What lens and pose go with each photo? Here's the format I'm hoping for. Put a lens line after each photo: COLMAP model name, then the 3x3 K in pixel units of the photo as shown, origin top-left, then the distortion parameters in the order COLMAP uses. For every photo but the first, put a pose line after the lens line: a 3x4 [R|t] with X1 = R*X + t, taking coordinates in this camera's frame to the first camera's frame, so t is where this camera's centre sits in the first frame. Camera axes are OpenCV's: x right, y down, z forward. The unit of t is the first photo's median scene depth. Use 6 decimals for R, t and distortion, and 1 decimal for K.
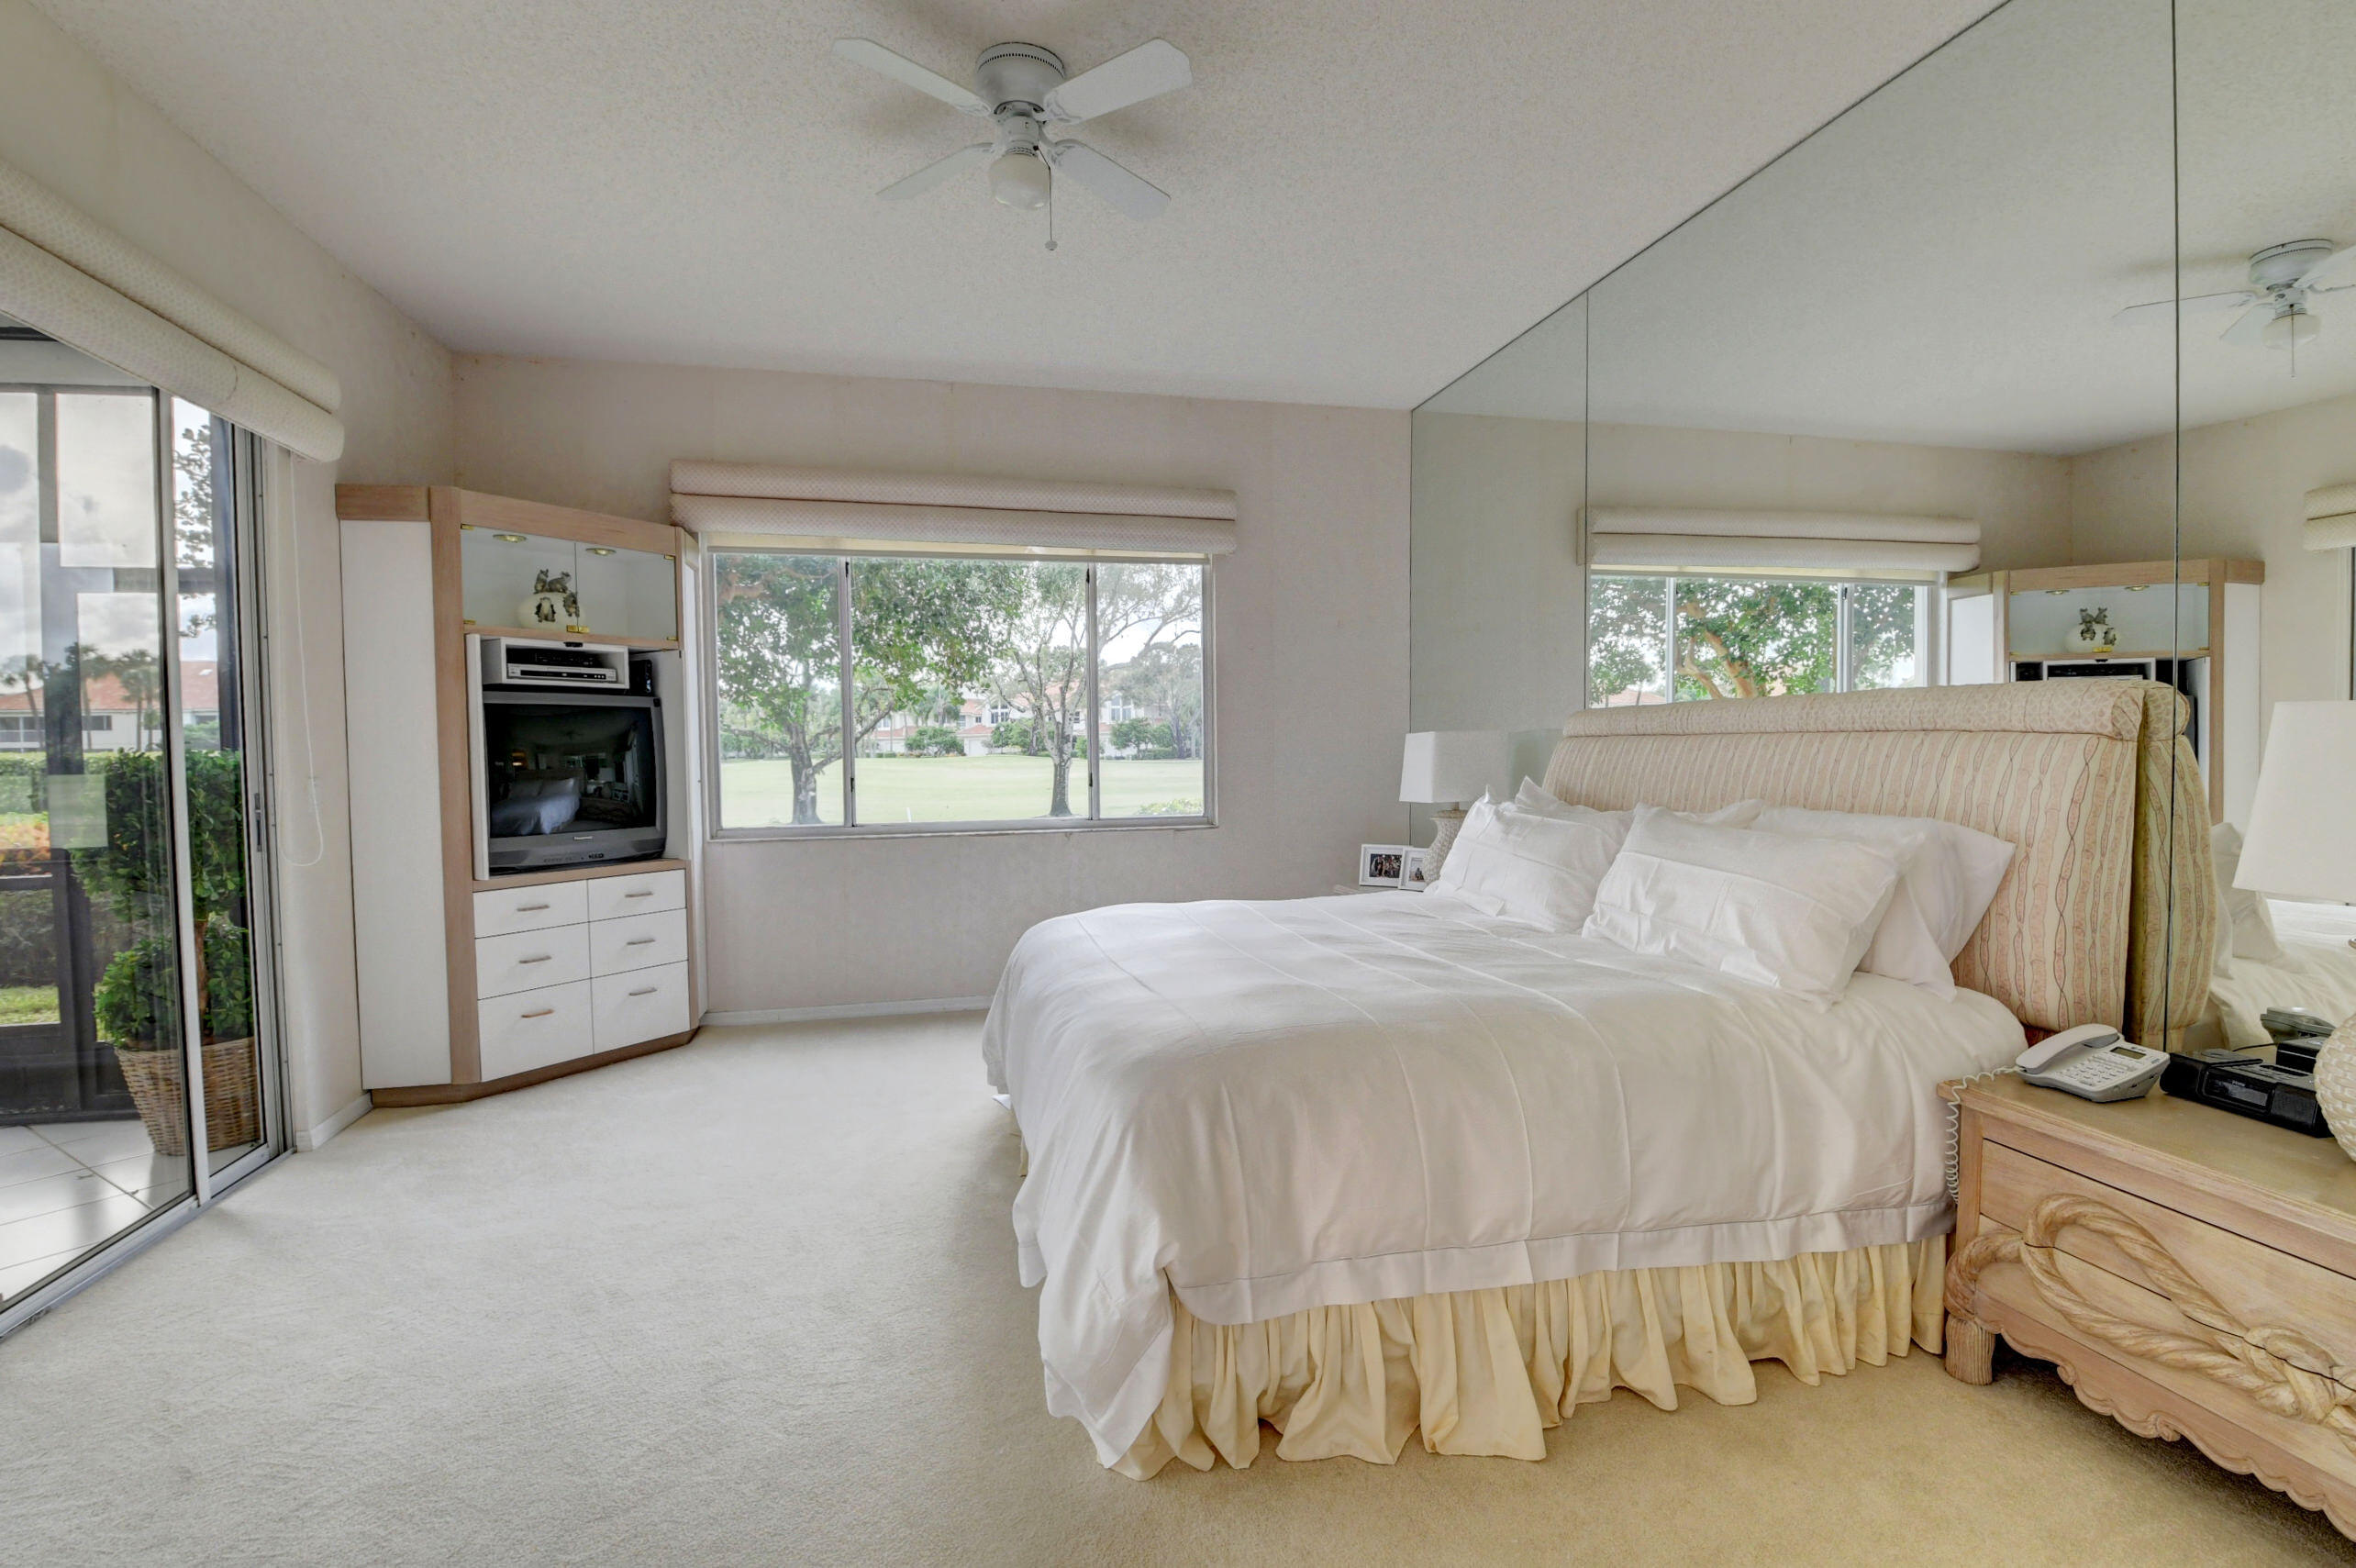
lens RADIAL K [[1035.6, 0, 1172.4], [0, 1035.6, 789.5], [0, 0, 1]] dist [0.001154, -0.017561]
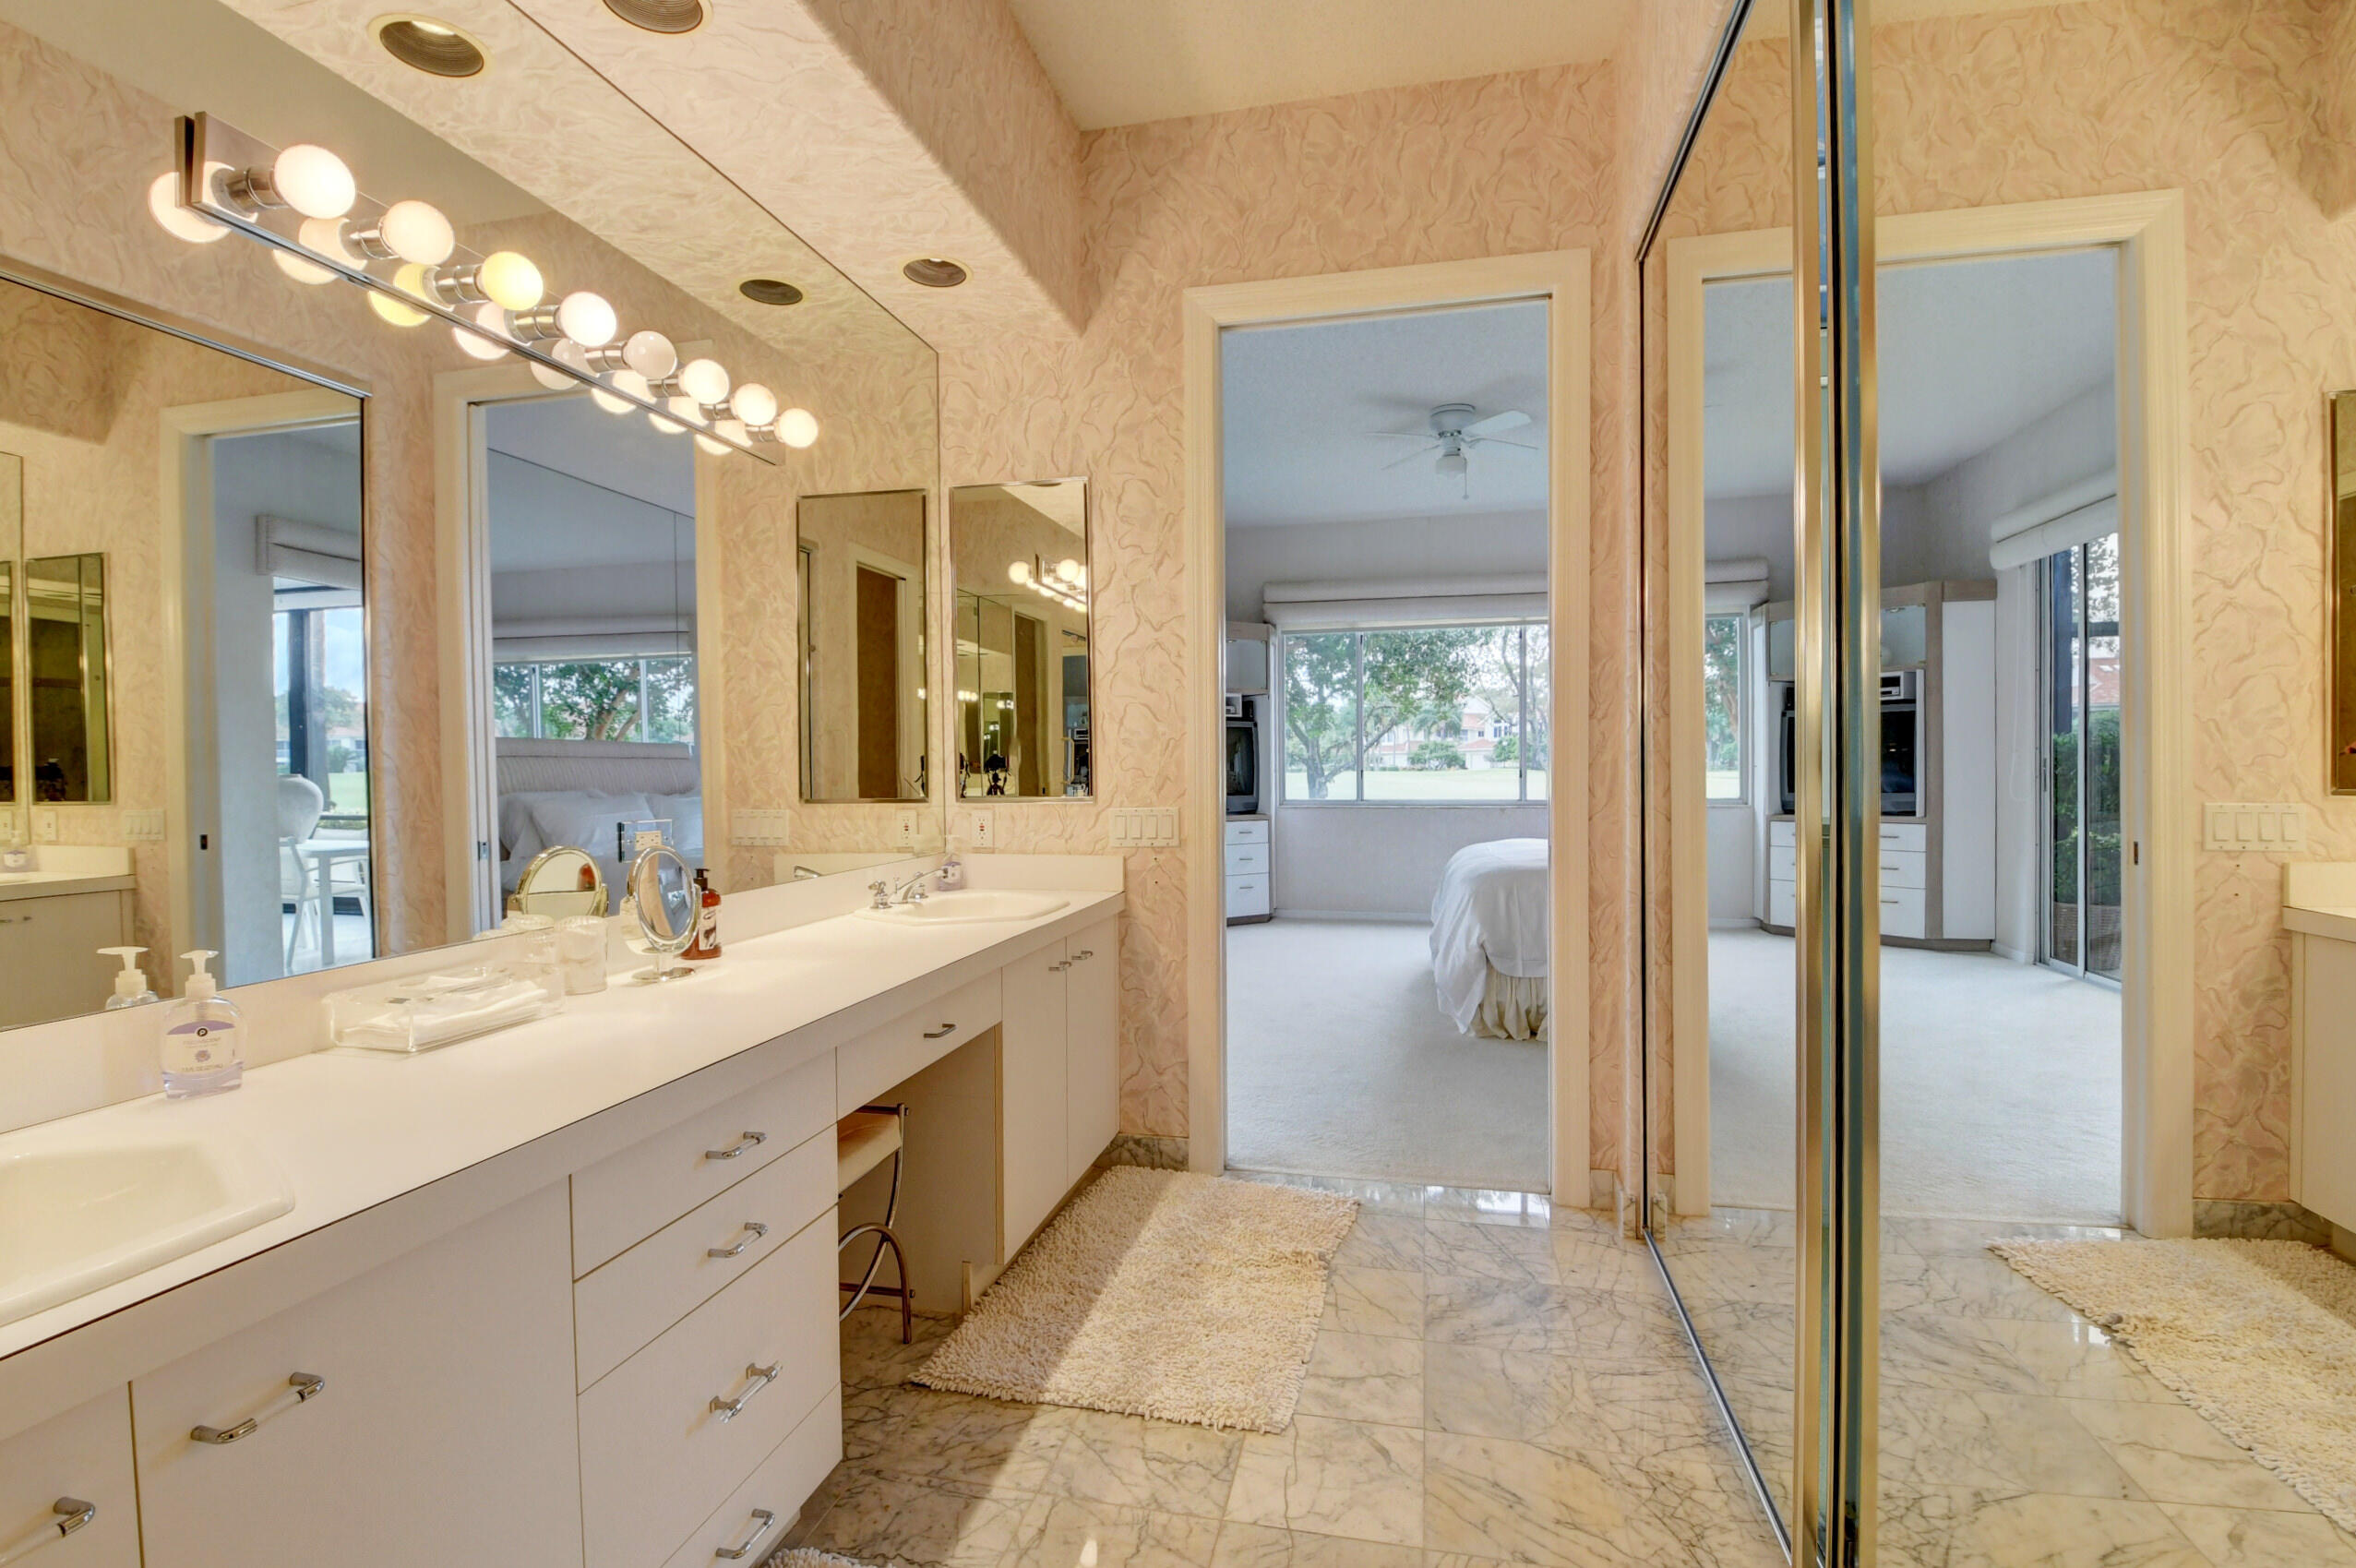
lens RADIAL K [[1035.6, 0, 1179.0], [0, 1035.6, 784.7], [0, 0, 1]] dist [0.001154, -0.017561]
pose [[0.891492, 0.011717, -0.452884, 0.120838], [-0.020322, 0.999694, -0.014138, 0.029721], [0.452580, 0.021807, 0.891457, -0.411443]]
